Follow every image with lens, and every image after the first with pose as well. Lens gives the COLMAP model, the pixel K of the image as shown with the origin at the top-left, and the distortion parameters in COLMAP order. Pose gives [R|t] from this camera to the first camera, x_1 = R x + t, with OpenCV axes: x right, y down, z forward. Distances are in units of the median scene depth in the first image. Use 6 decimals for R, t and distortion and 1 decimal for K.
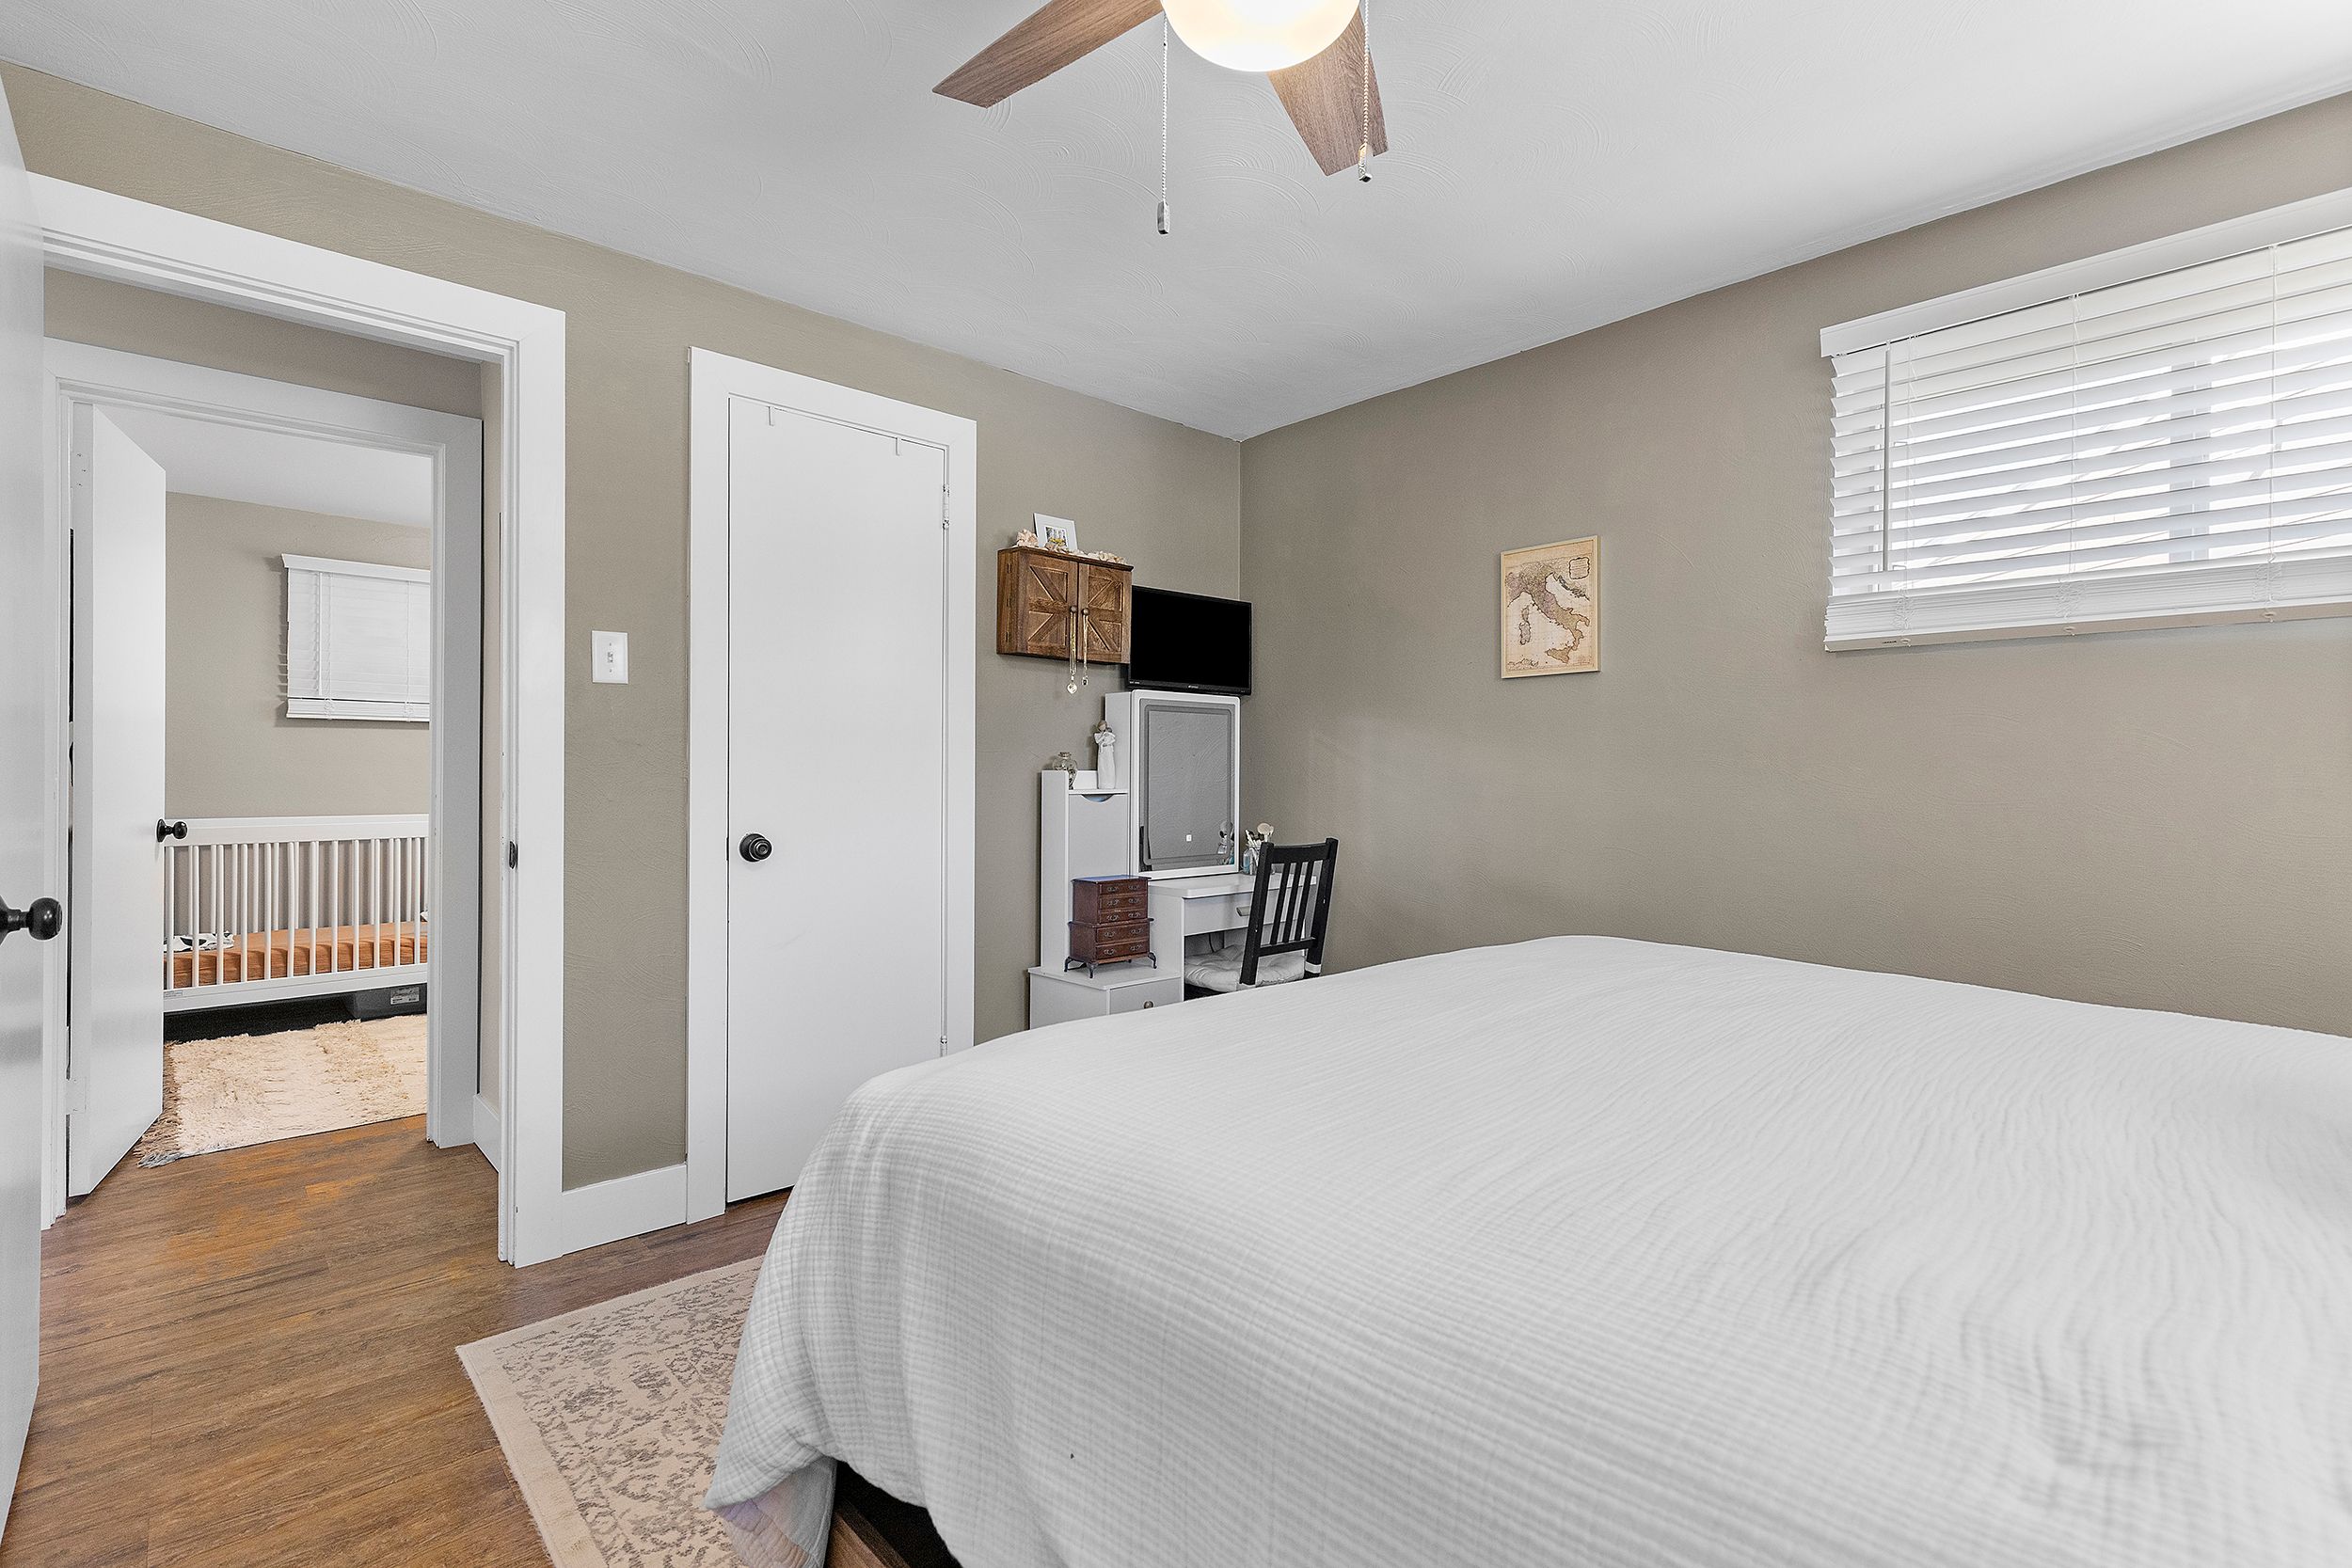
lens RADIAL K [[1071.6, 0, 1183.4], [0, 1071.6, 771.9], [0, 0, 1]] dist [0.008244, -0.001028]
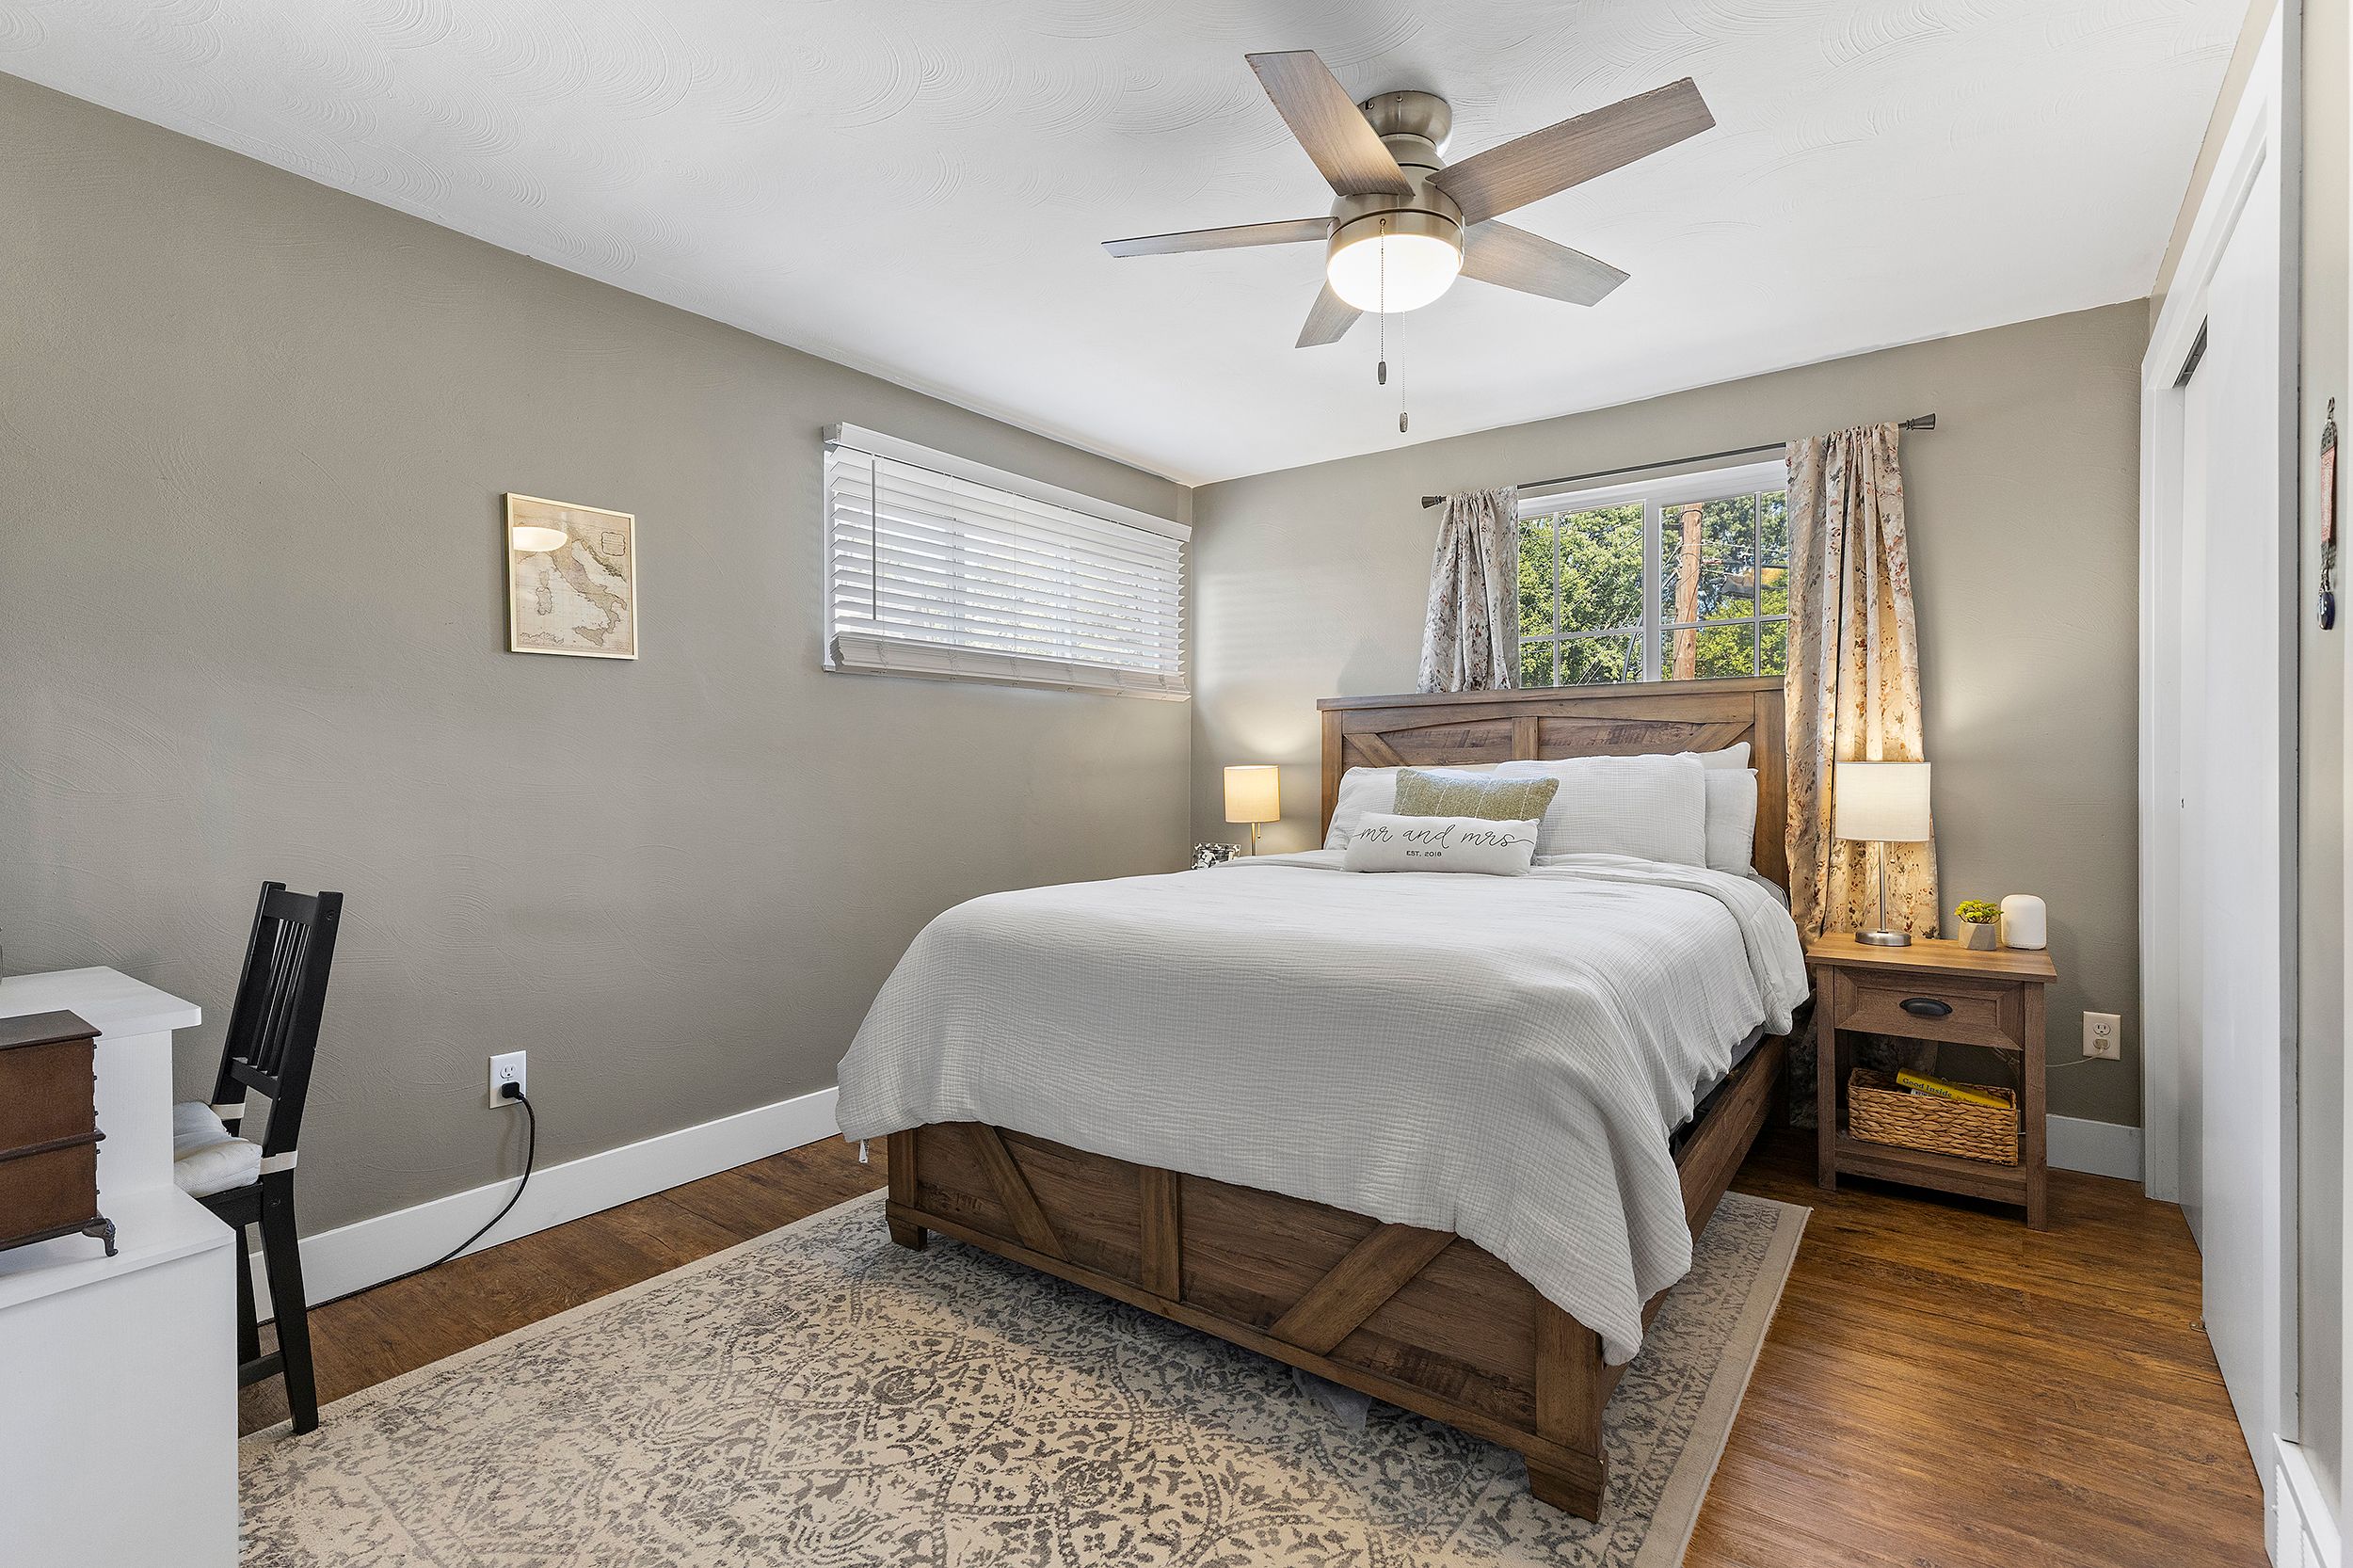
lens RADIAL K [[1072.2, 0, 1194.8], [0, 1072.2, 777.9], [0, 0, 1]] dist [0.008244, -0.001028]
pose [[-0.191668, -0.016781, 0.981316, -0.624610], [0.003154, 0.999838, 0.017714, -0.005951], [-0.981455, 0.006490, -0.191584, 0.691669]]
